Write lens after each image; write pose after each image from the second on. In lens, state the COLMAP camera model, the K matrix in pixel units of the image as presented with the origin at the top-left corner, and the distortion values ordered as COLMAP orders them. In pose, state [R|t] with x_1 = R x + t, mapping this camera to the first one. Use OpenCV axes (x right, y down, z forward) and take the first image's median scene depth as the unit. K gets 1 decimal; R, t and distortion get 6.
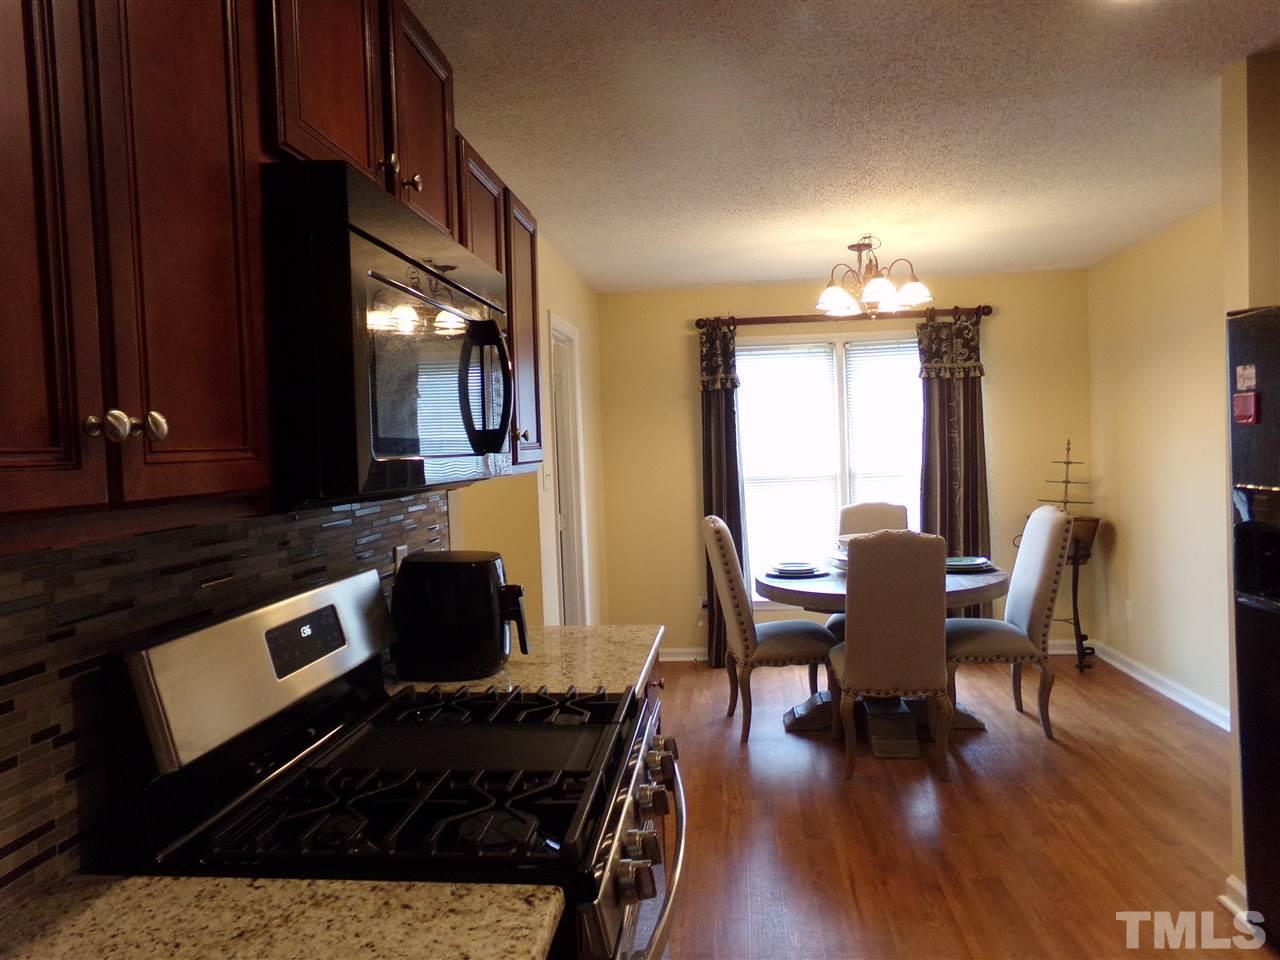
lens RADIAL K [[868.3, 0, 640.0], [0, 868.3, 480.0], [0, 0, 1]] dist [-0.053001, 0.064519]
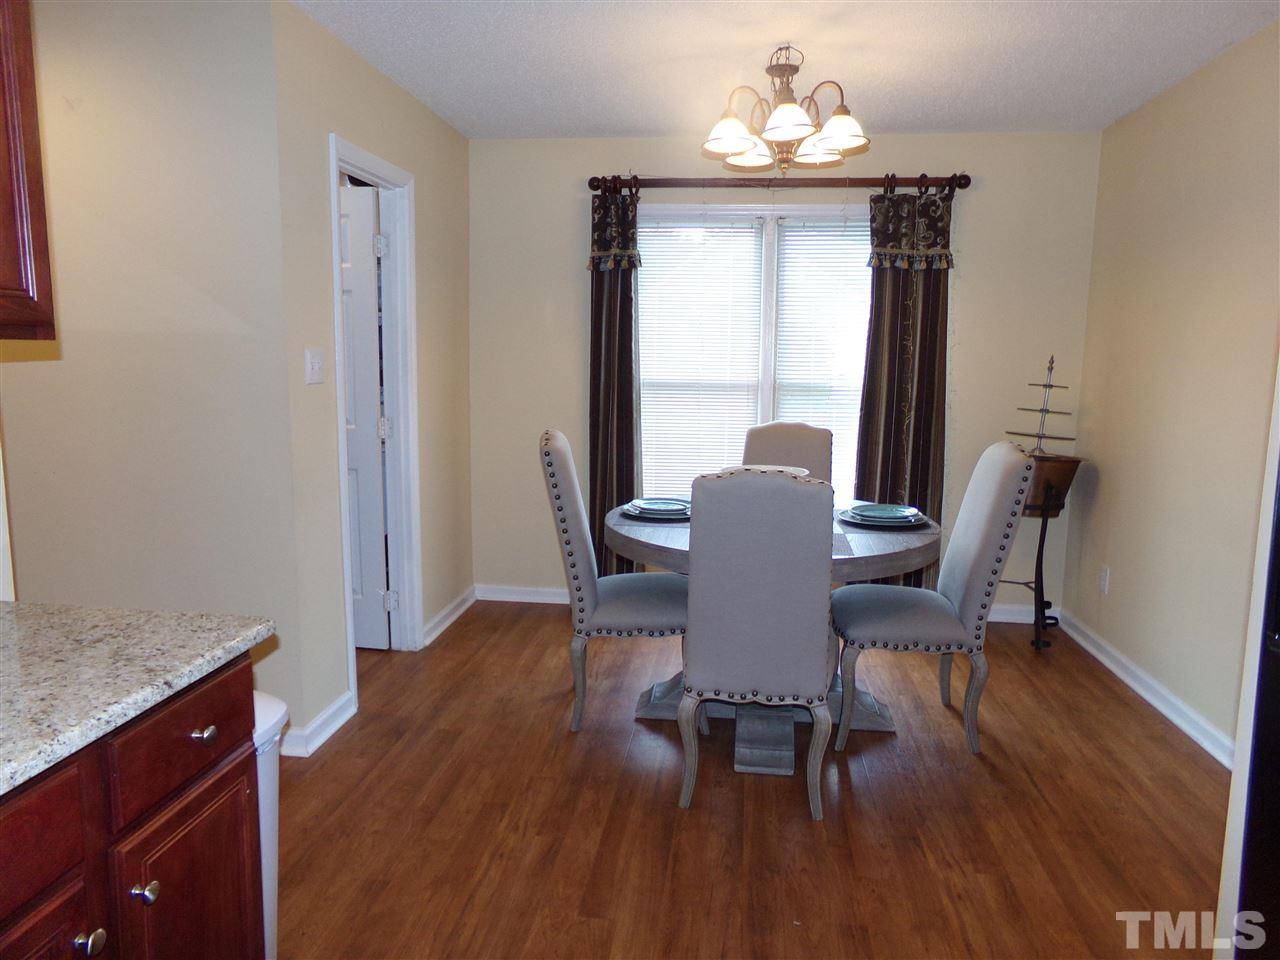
lens RADIAL K [[850.0, 0, 640.0], [0, 850.0, 480.0], [0, 0, 1]] dist [-0.103220, 0.125840]
pose [[0.998634, 0.050519, -0.013325, 0.141720], [-0.048695, 0.992394, 0.113060, -0.003227], [0.018936, -0.112256, 0.993499, 0.230668]]
